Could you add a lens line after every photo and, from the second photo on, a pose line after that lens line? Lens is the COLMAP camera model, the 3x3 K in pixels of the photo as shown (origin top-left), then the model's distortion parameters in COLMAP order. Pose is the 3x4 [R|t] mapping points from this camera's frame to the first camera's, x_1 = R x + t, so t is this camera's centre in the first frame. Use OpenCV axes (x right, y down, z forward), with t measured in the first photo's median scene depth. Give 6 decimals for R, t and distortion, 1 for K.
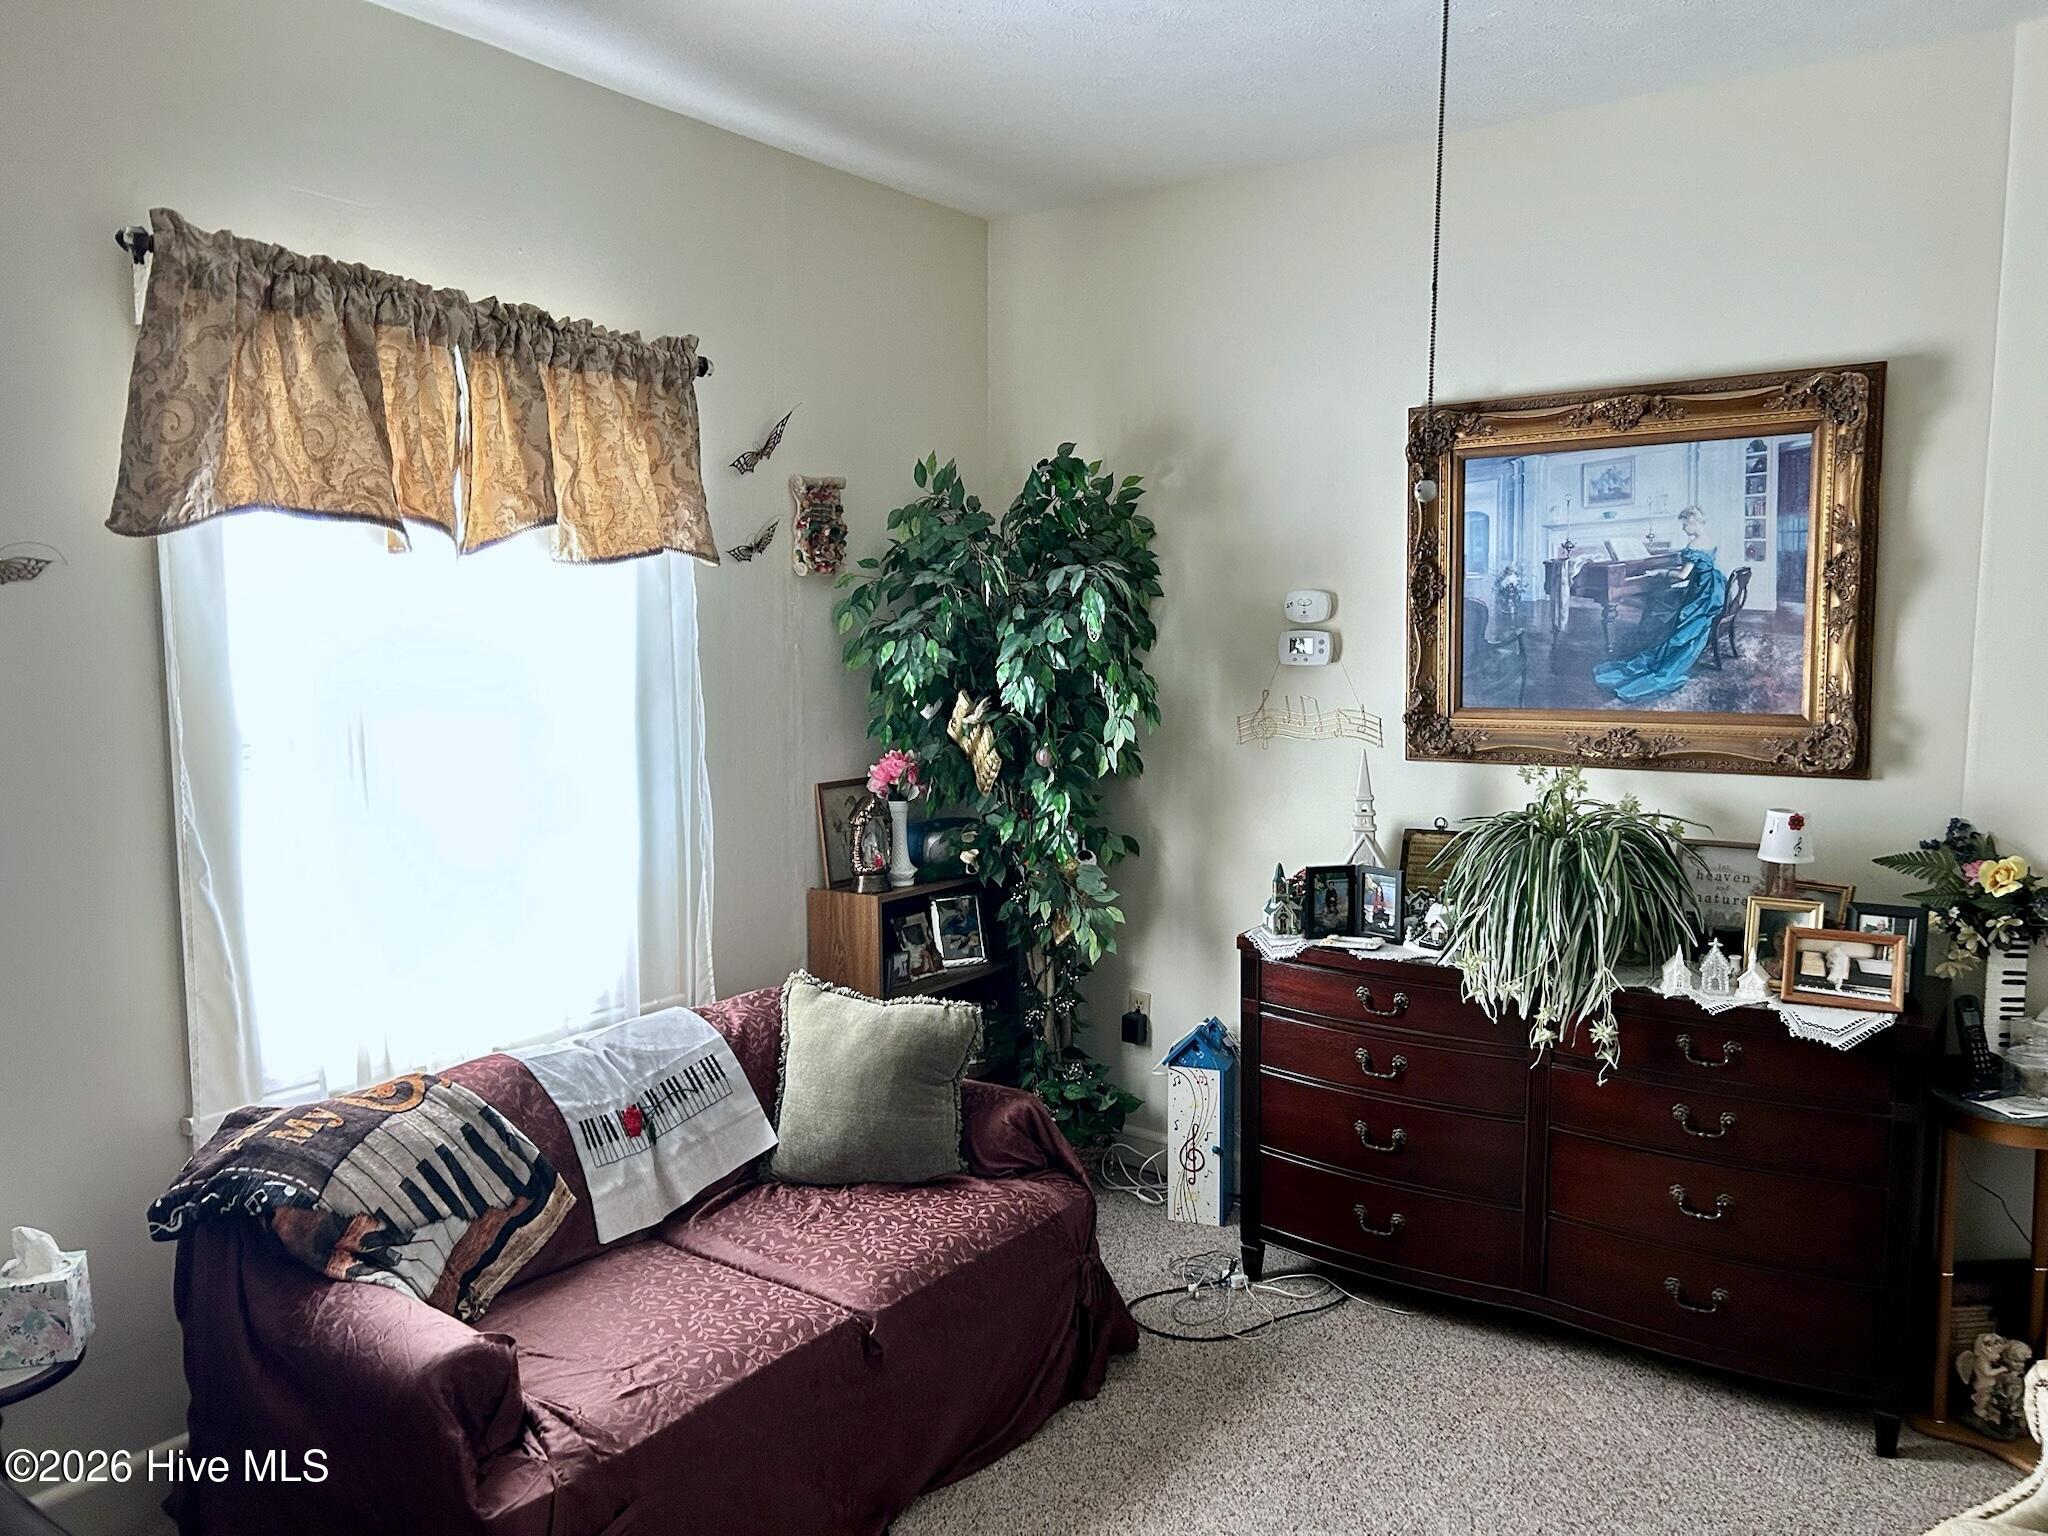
lens RADIAL K [[1539.2, 0, 1021.6], [0, 1539.2, 771.3], [0, 0, 1]] dist [0.034052, -0.032455]
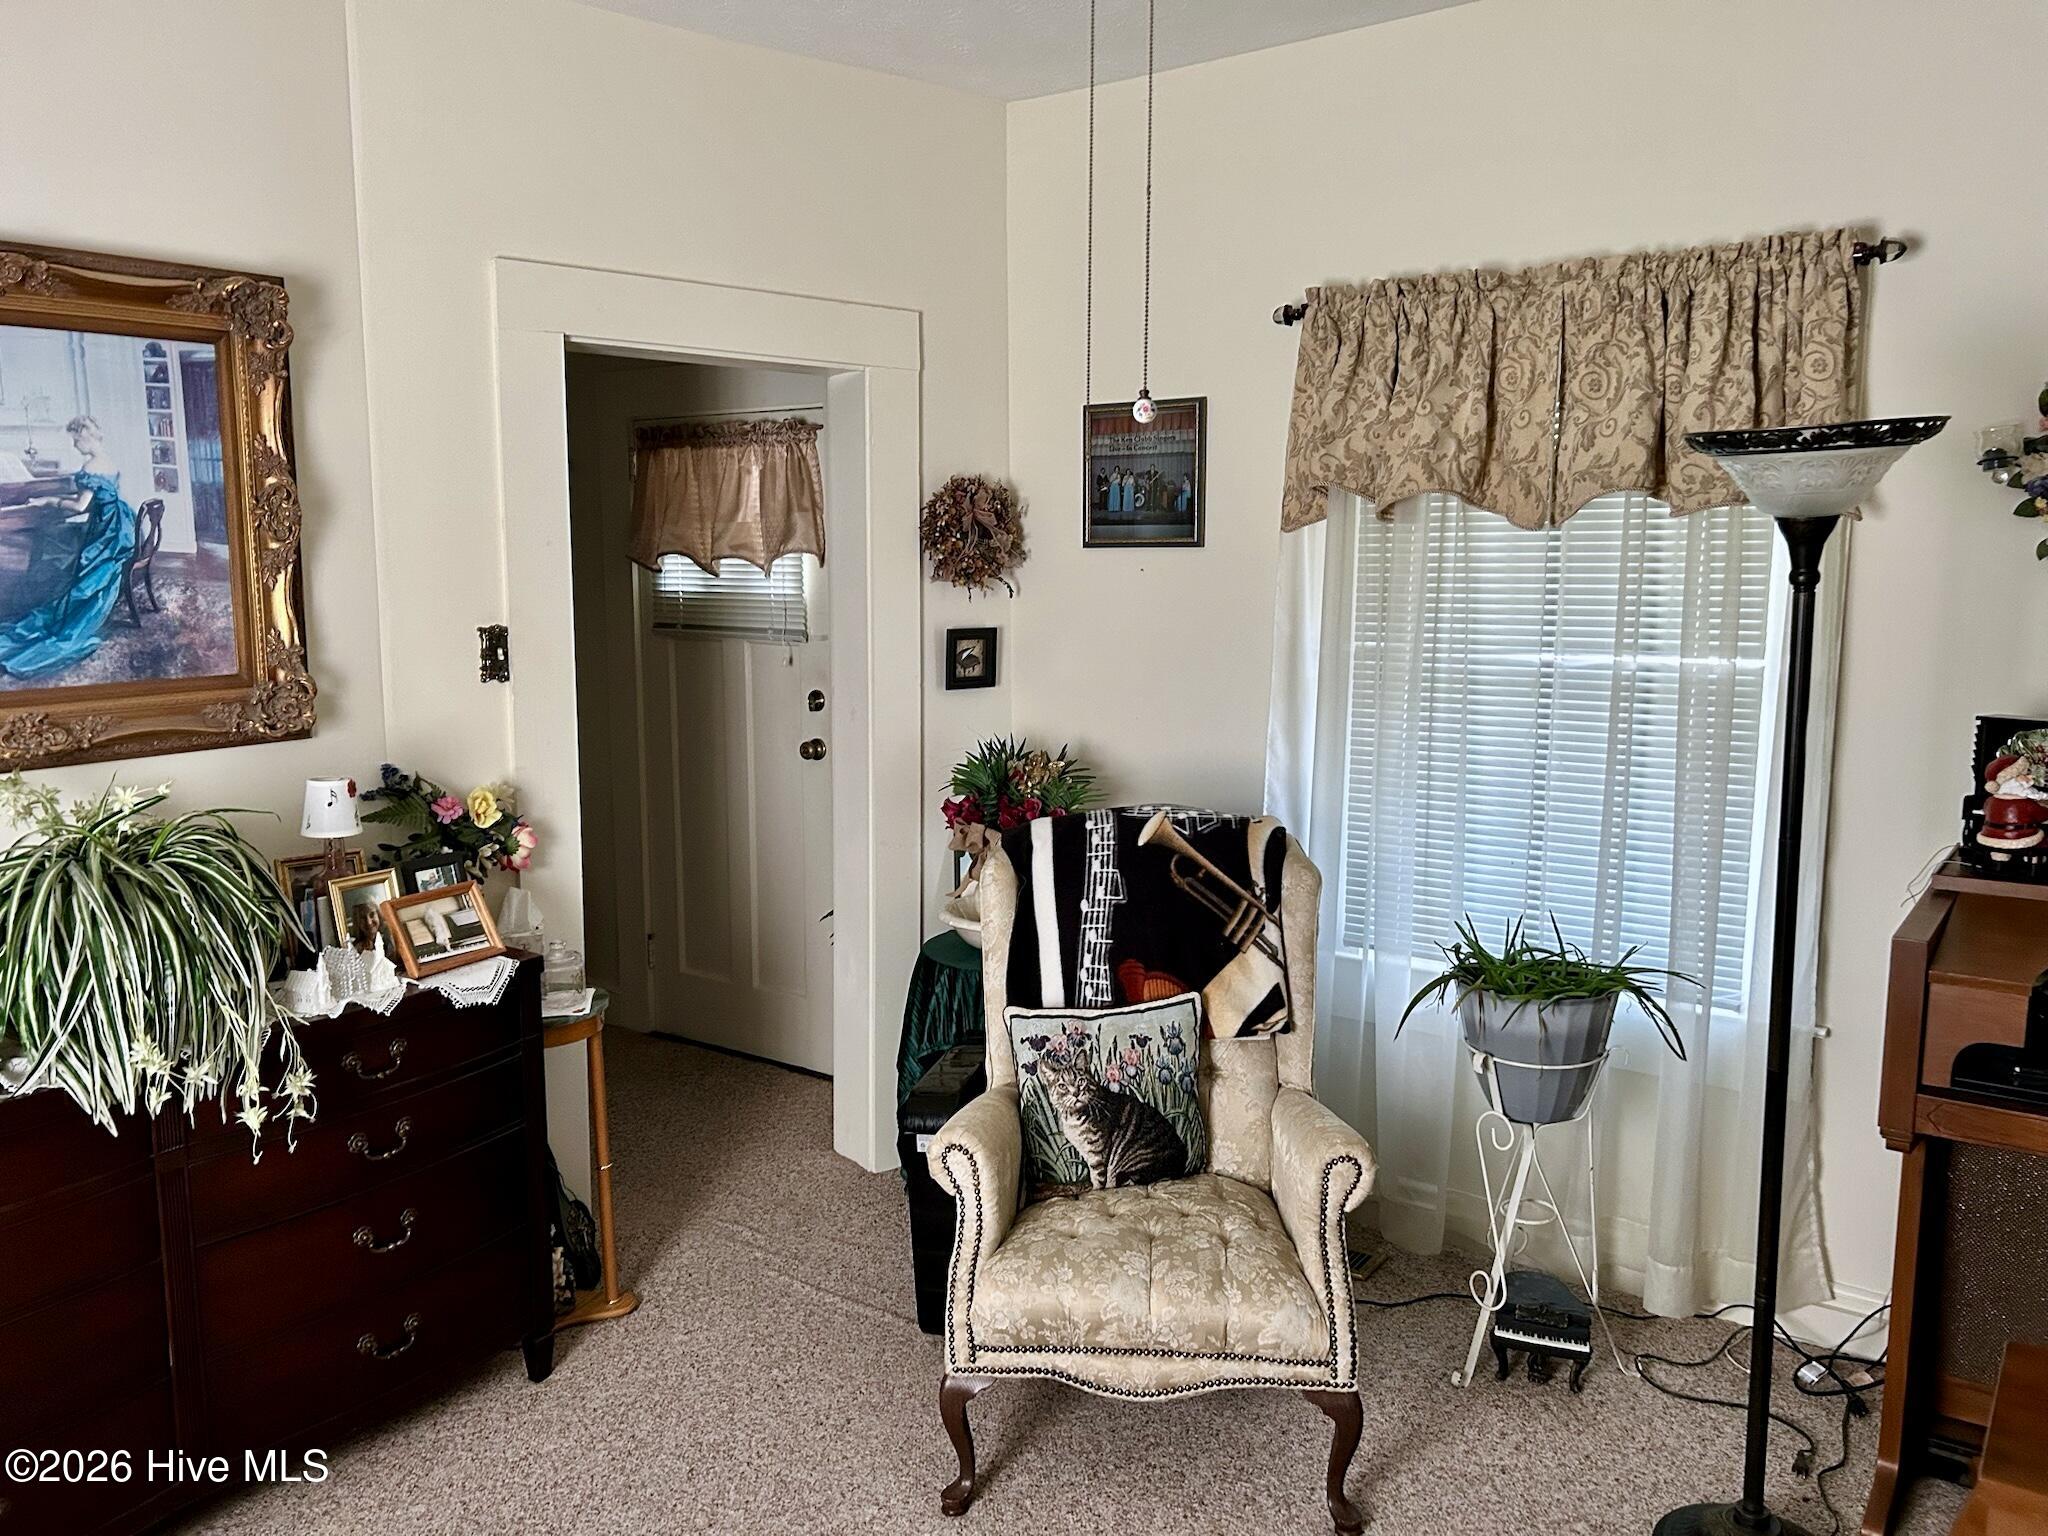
lens RADIAL K [[1539.2, 0, 1022.9], [0, 1539.2, 765.6], [0, 0, 1]] dist [0.034052, -0.032455]
pose [[0.008191, -0.131354, 0.991302, -0.347353], [0.112127, 0.985204, 0.129620, -0.047729], [-0.993660, 0.110089, 0.022798, 0.534422]]
